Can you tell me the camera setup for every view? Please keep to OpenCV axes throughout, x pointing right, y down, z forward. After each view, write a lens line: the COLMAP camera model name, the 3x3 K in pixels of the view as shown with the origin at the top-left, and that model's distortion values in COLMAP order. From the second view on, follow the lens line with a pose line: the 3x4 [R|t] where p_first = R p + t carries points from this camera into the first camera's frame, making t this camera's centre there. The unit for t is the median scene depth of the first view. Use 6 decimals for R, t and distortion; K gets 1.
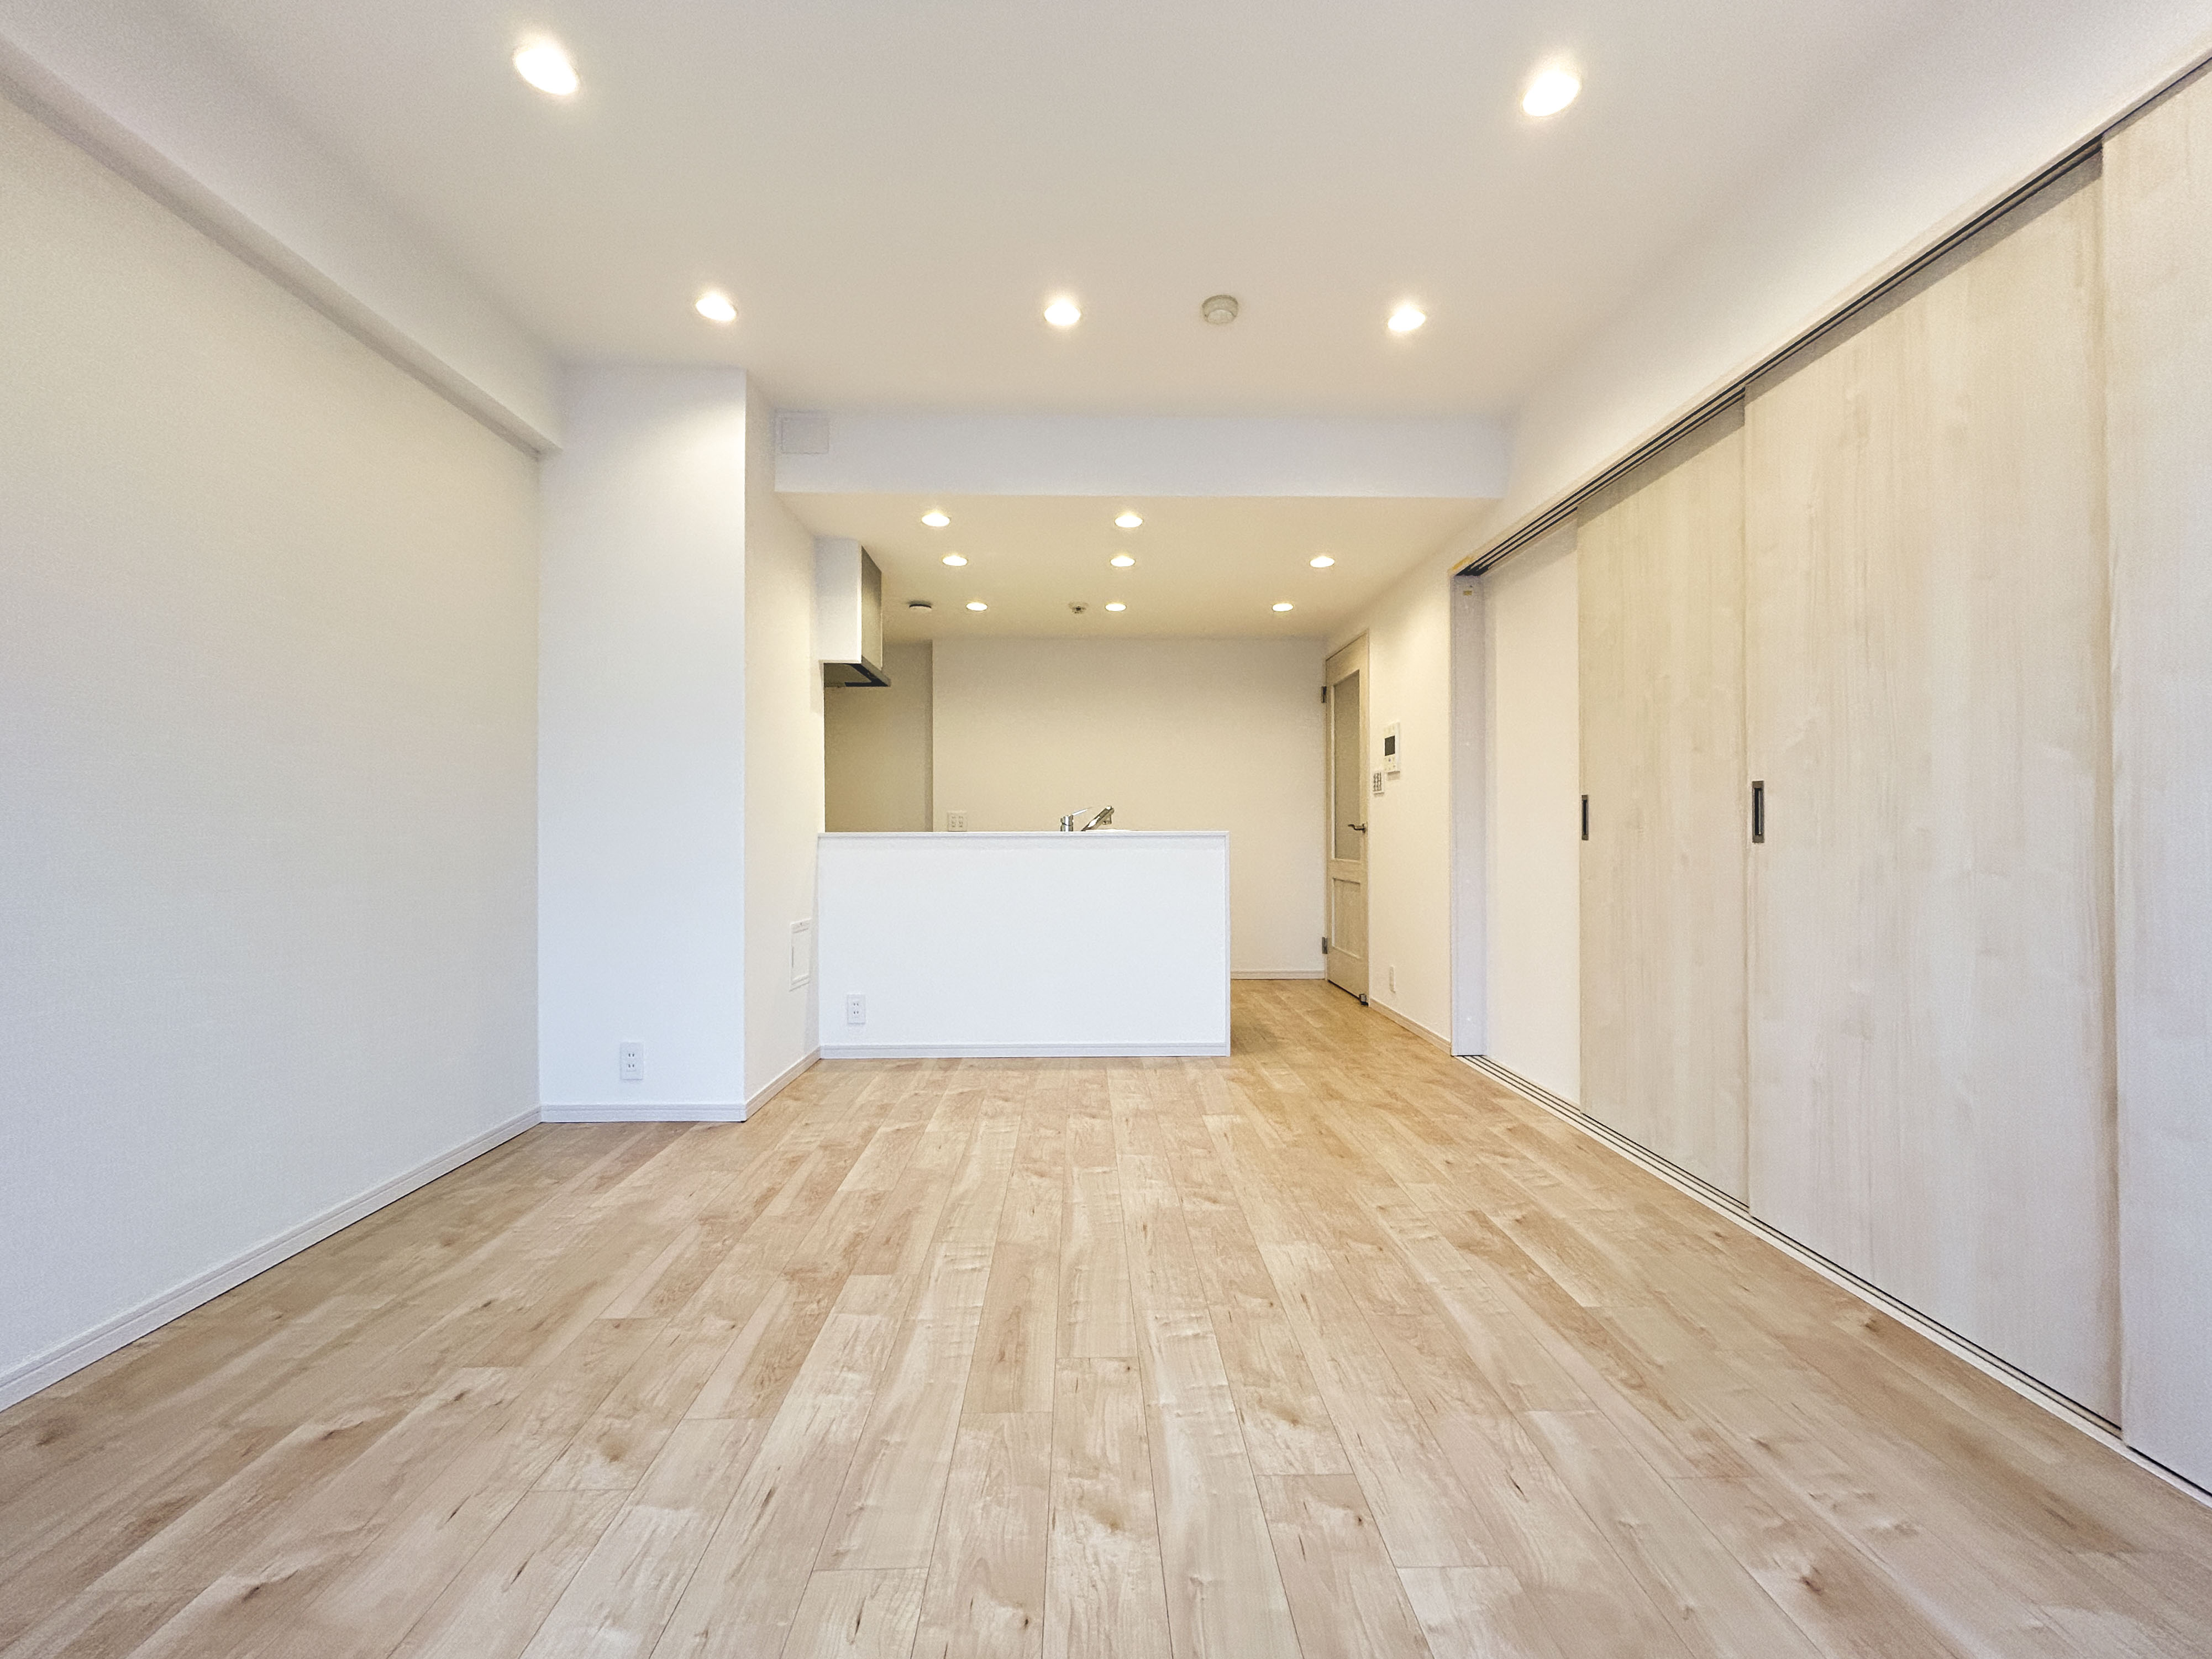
lens RADIAL K [[903.5, 0, 1105.2], [0, 903.5, 828.0], [0, 0, 1]] dist [-0.002547, 0.002429]
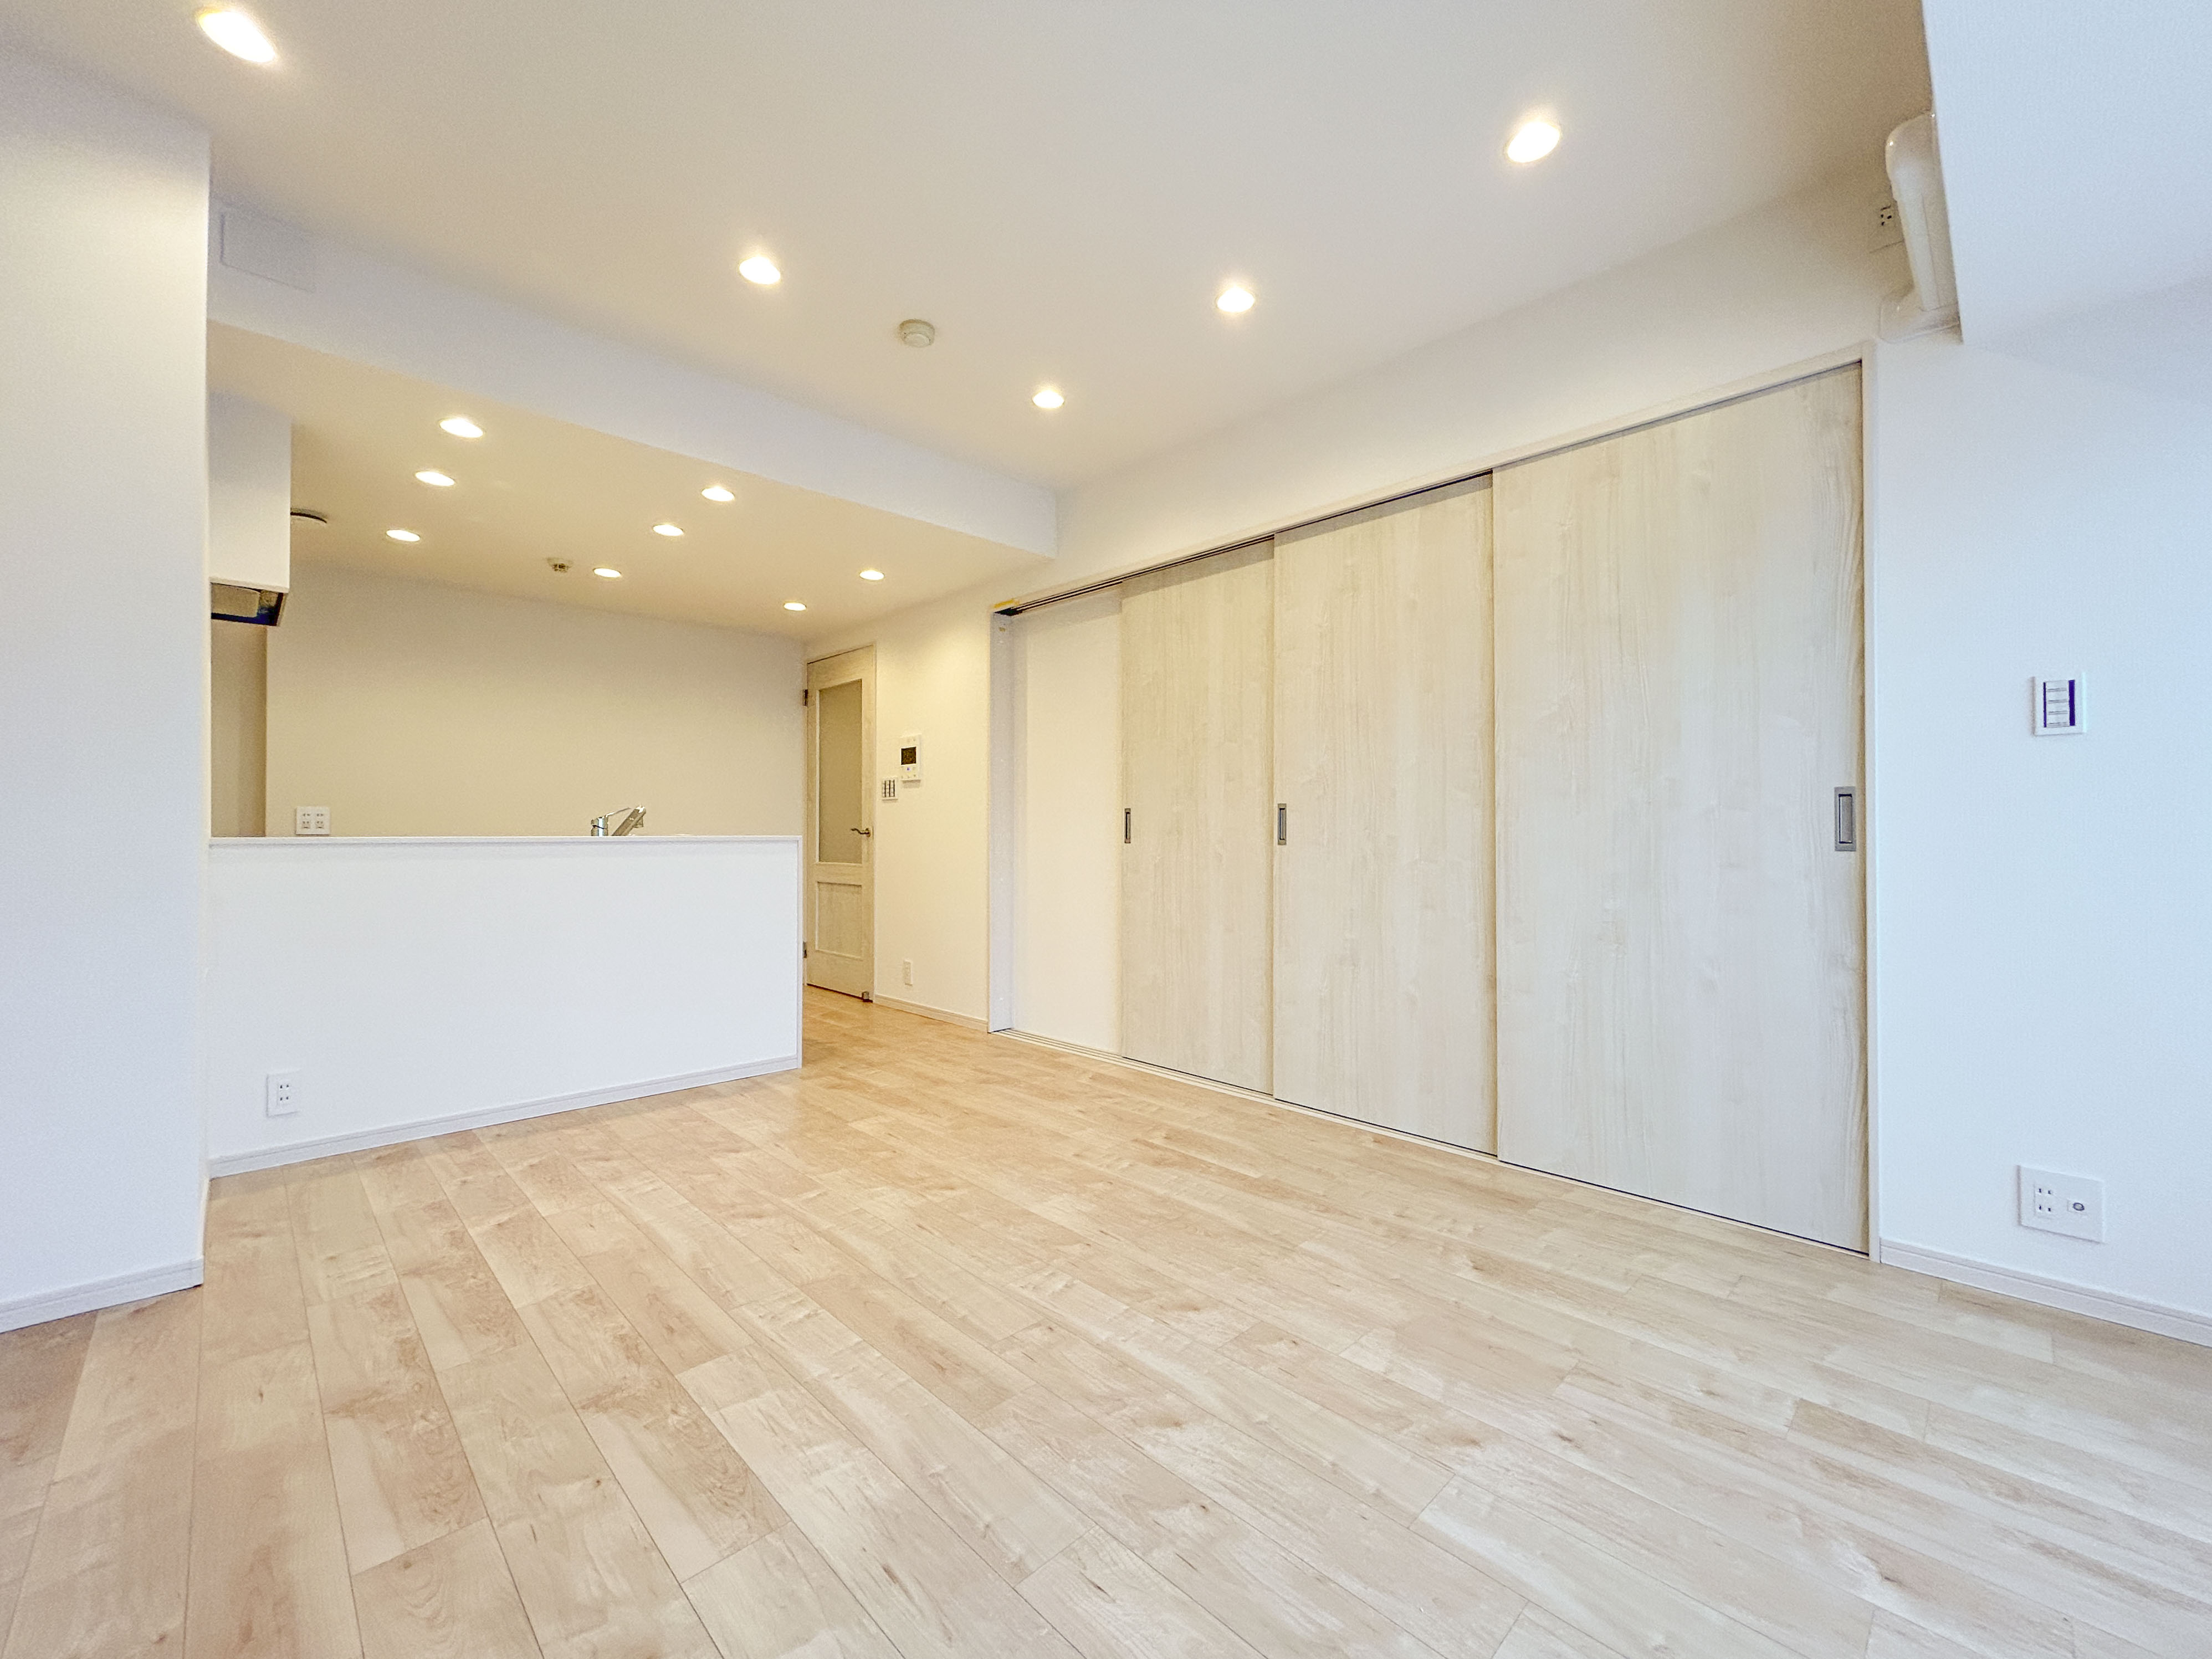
lens RADIAL K [[903.5, 0, 1112.0], [0, 903.5, 830.5], [0, 0, 1]] dist [-0.002547, 0.002429]
pose [[0.731325, 0.003040, 0.682022, -0.433264], [-0.003926, 0.999992, -0.000246, -0.005100], [-0.682018, -0.002498, 0.731332, 0.094367]]
